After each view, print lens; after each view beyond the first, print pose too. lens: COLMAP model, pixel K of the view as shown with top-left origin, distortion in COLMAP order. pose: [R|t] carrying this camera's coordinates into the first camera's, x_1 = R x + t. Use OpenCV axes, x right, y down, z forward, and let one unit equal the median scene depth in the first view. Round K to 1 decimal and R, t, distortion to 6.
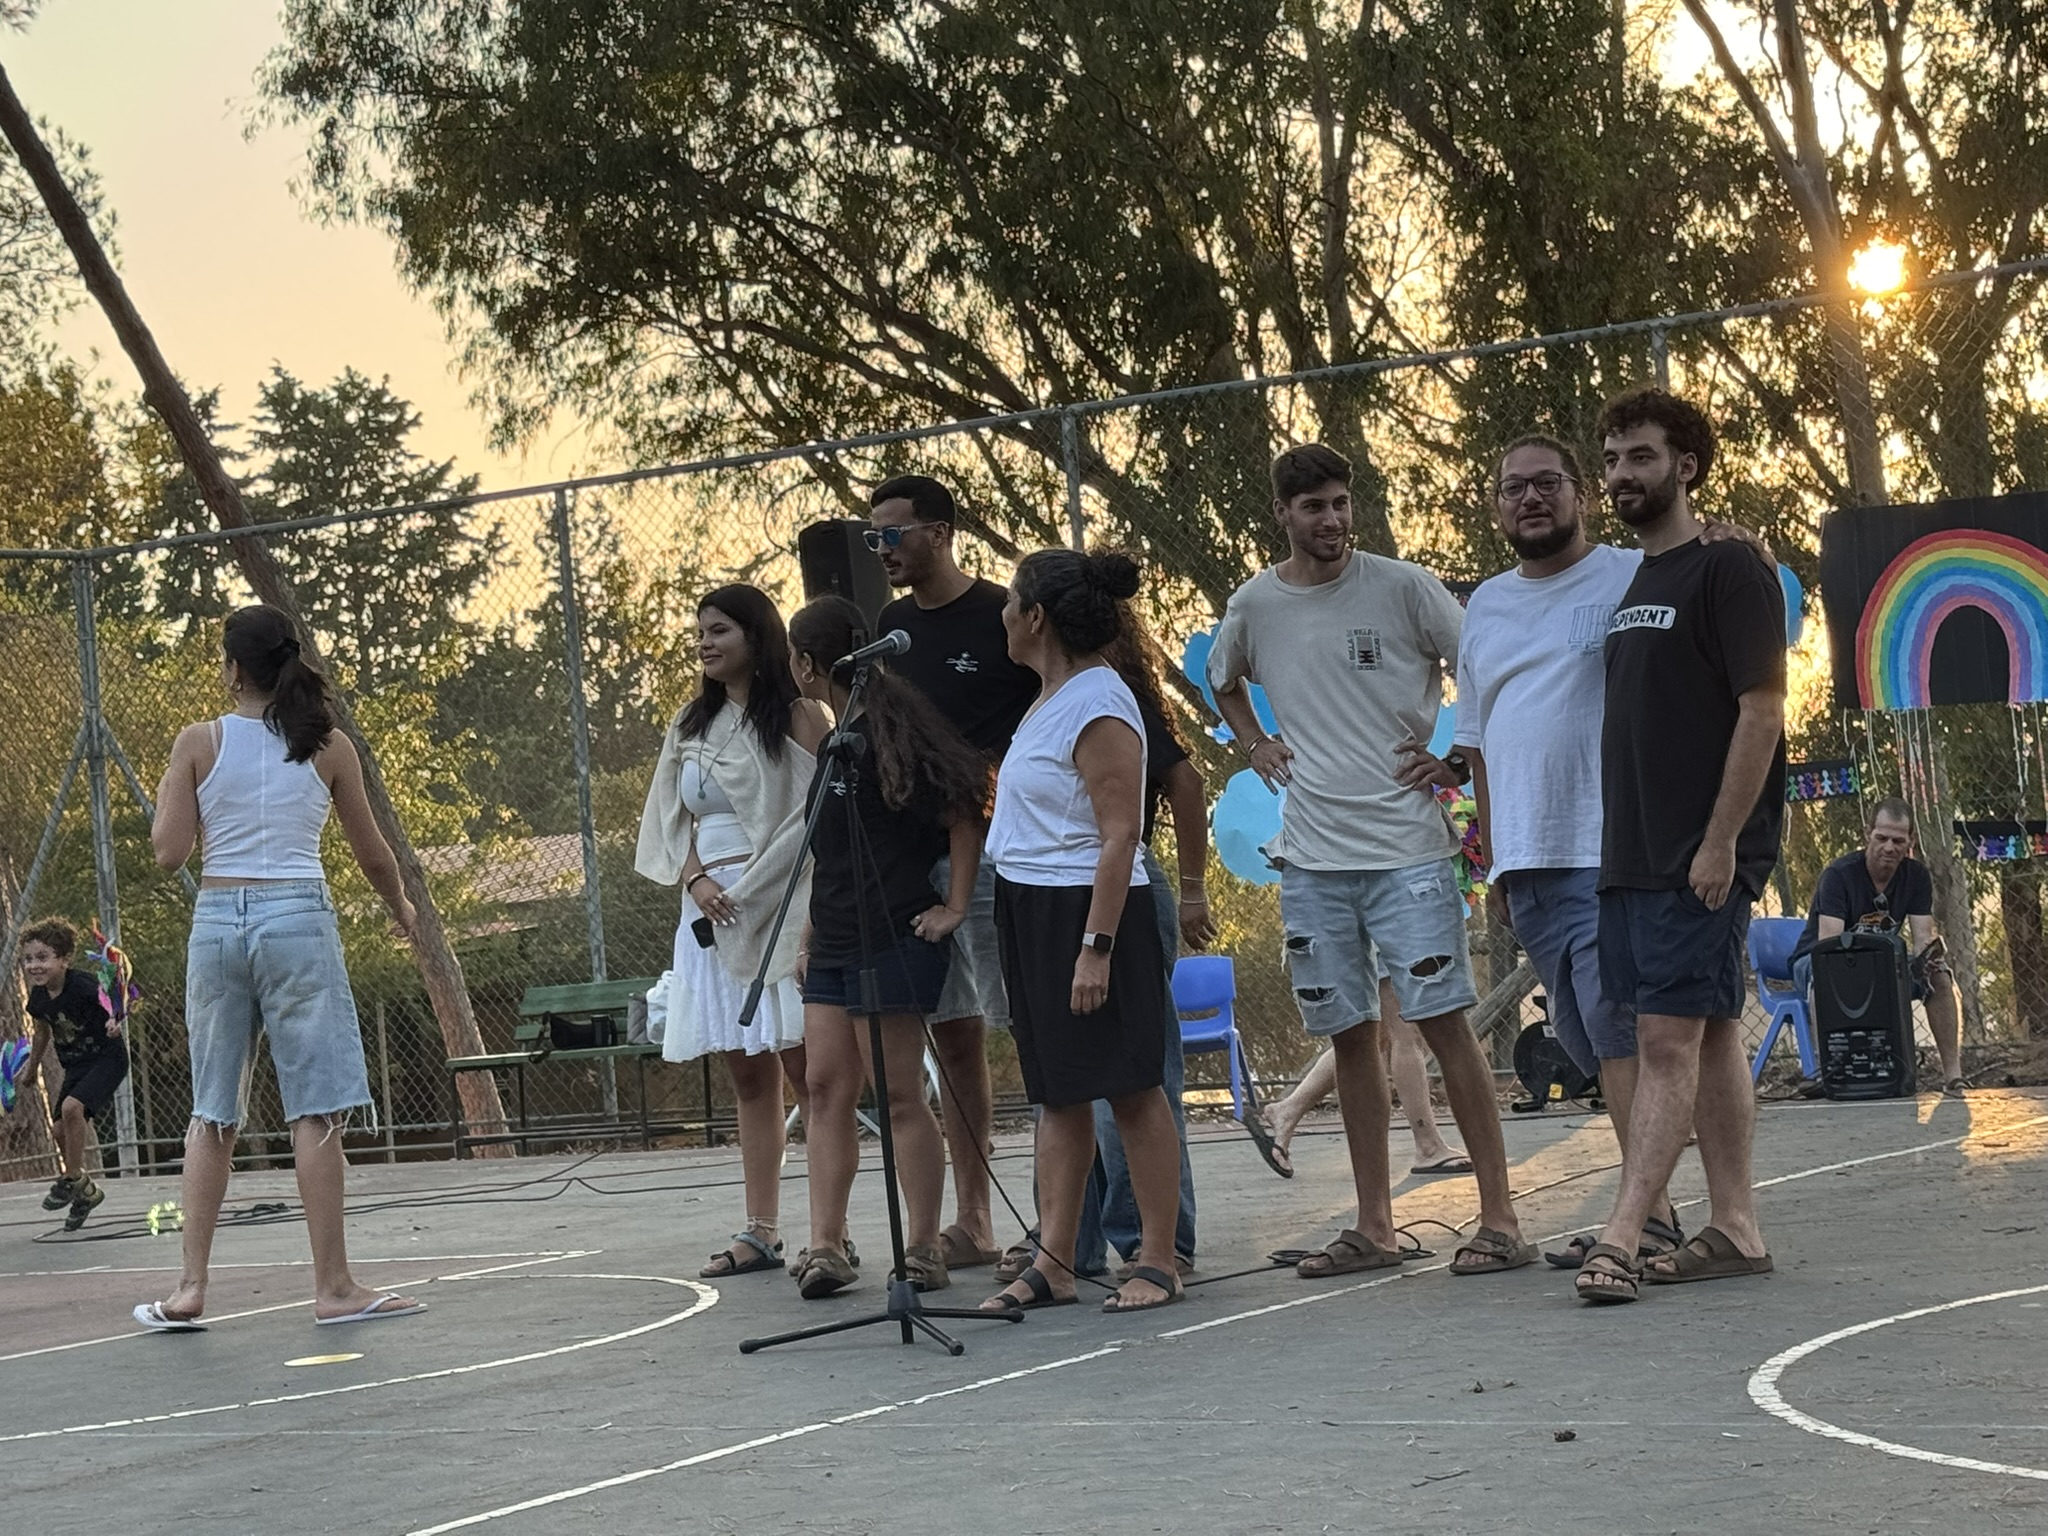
lens RADIAL K [[4072.6, 0, 1024.0], [0, 4072.6, 768.0], [0, 0, 1]] dist [0.050313, 0.279649]
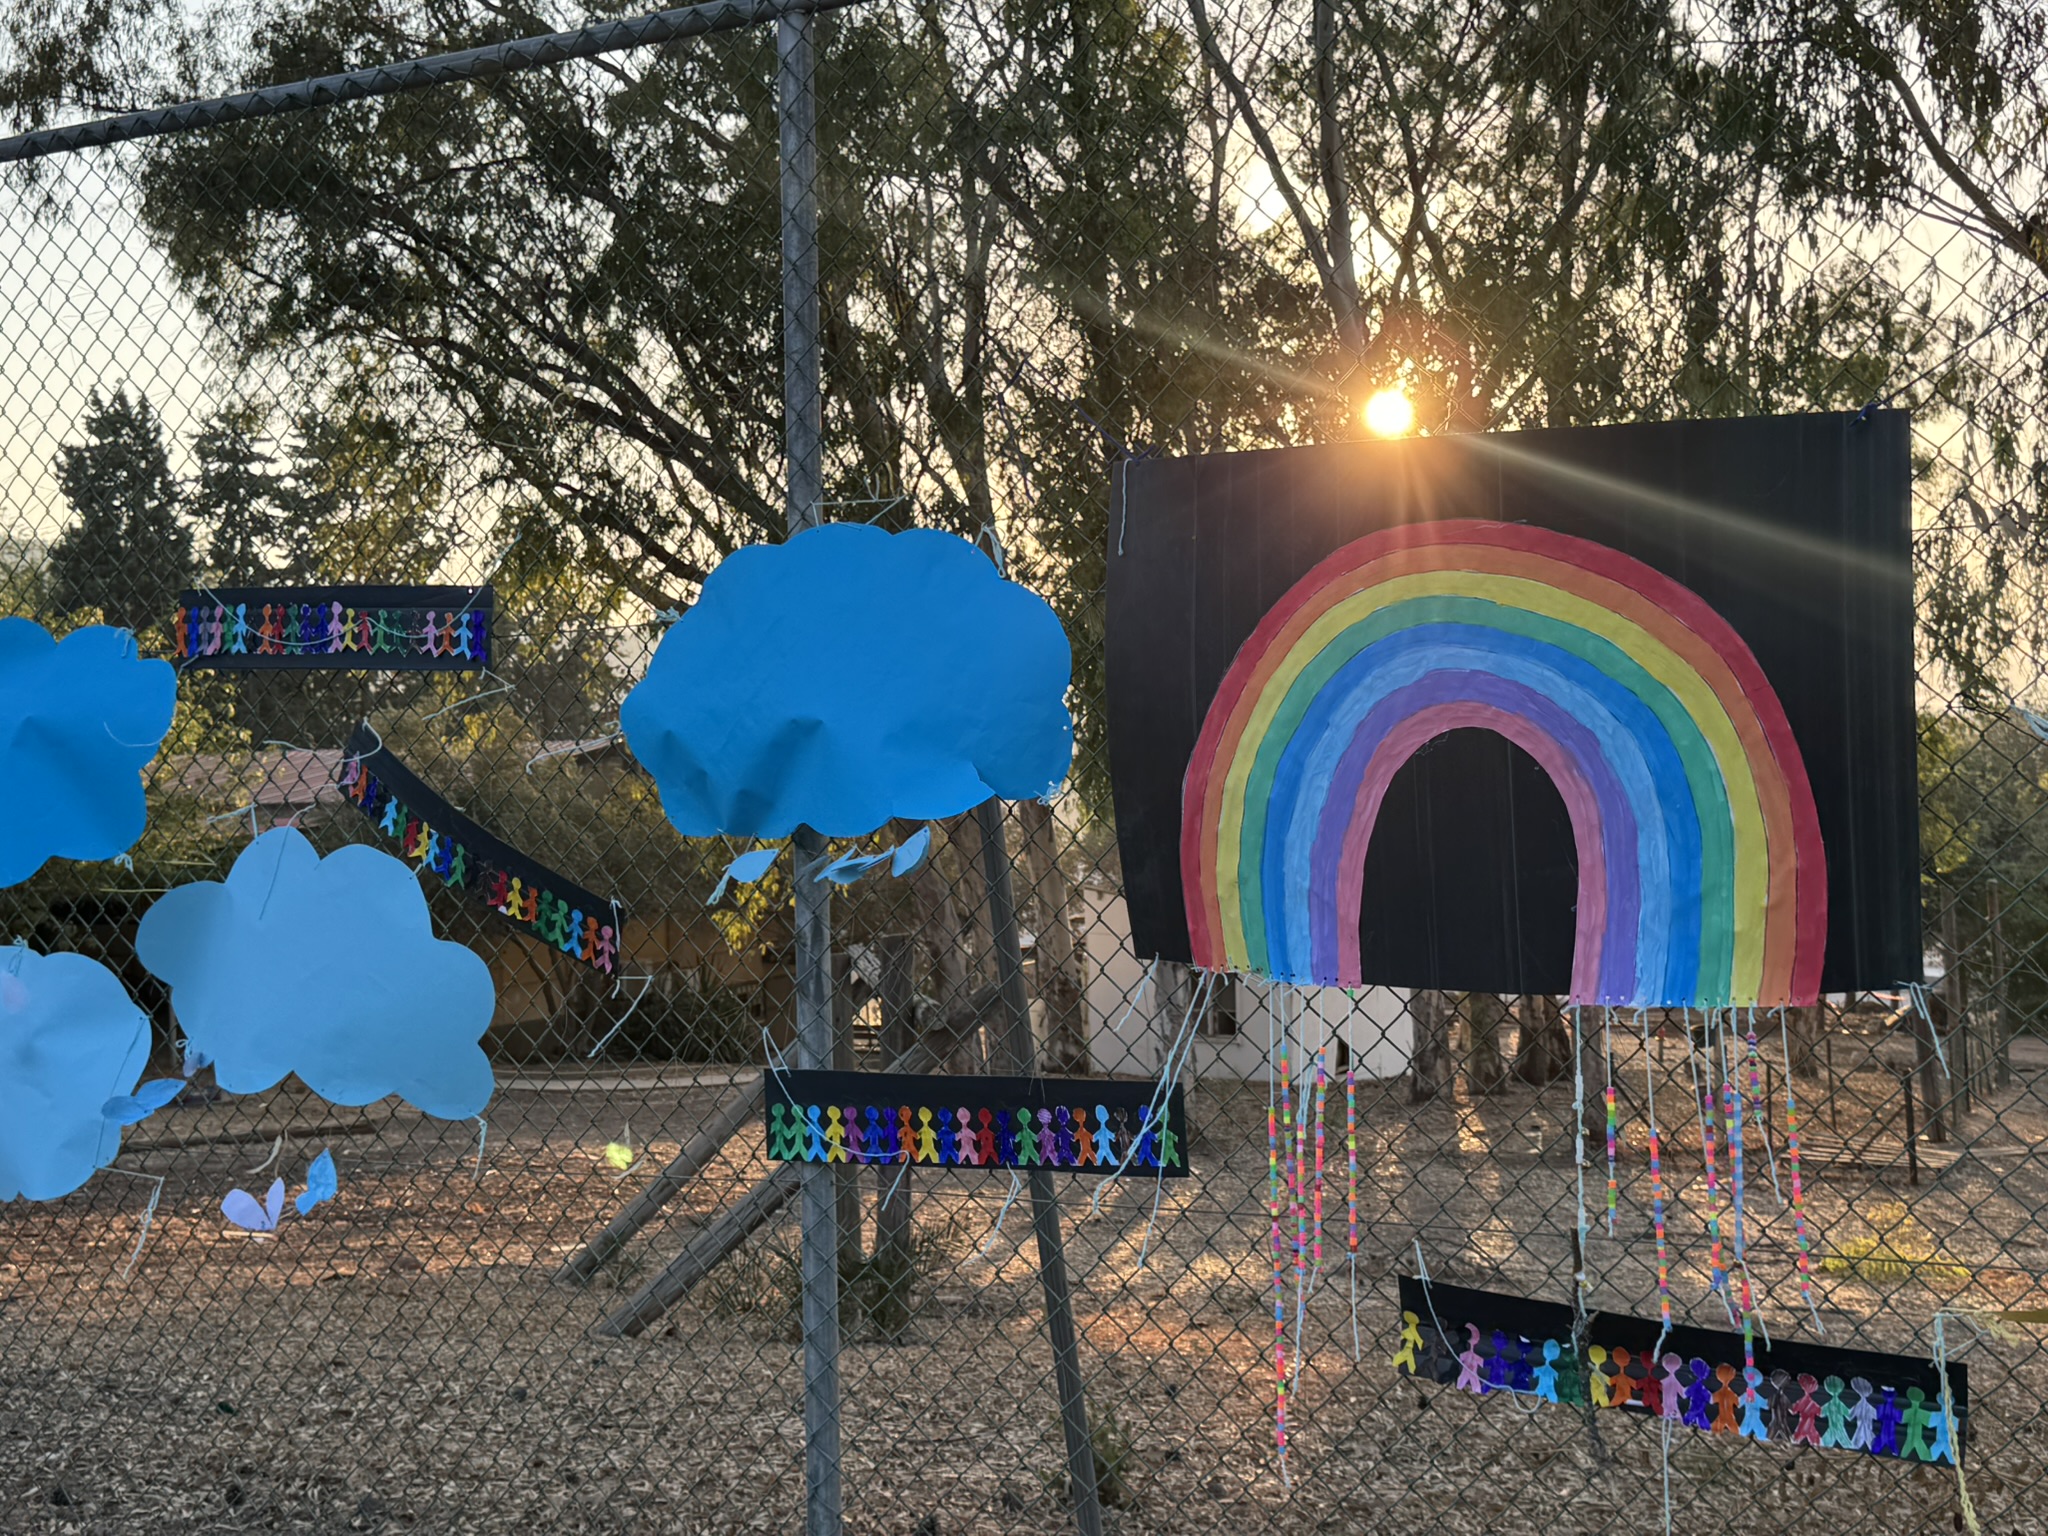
lens RADIAL K [[2604.0, 0, 1024.0], [0, 2604.0, 768.0], [0, 0, 1]] dist [-0.008030, -0.033398]
pose [[0.995849, 0.057952, 0.070185, 0.056795], [-0.059568, 0.998000, 0.021154, -0.012700], [-0.068818, -0.025247, 0.997310, 0.250802]]
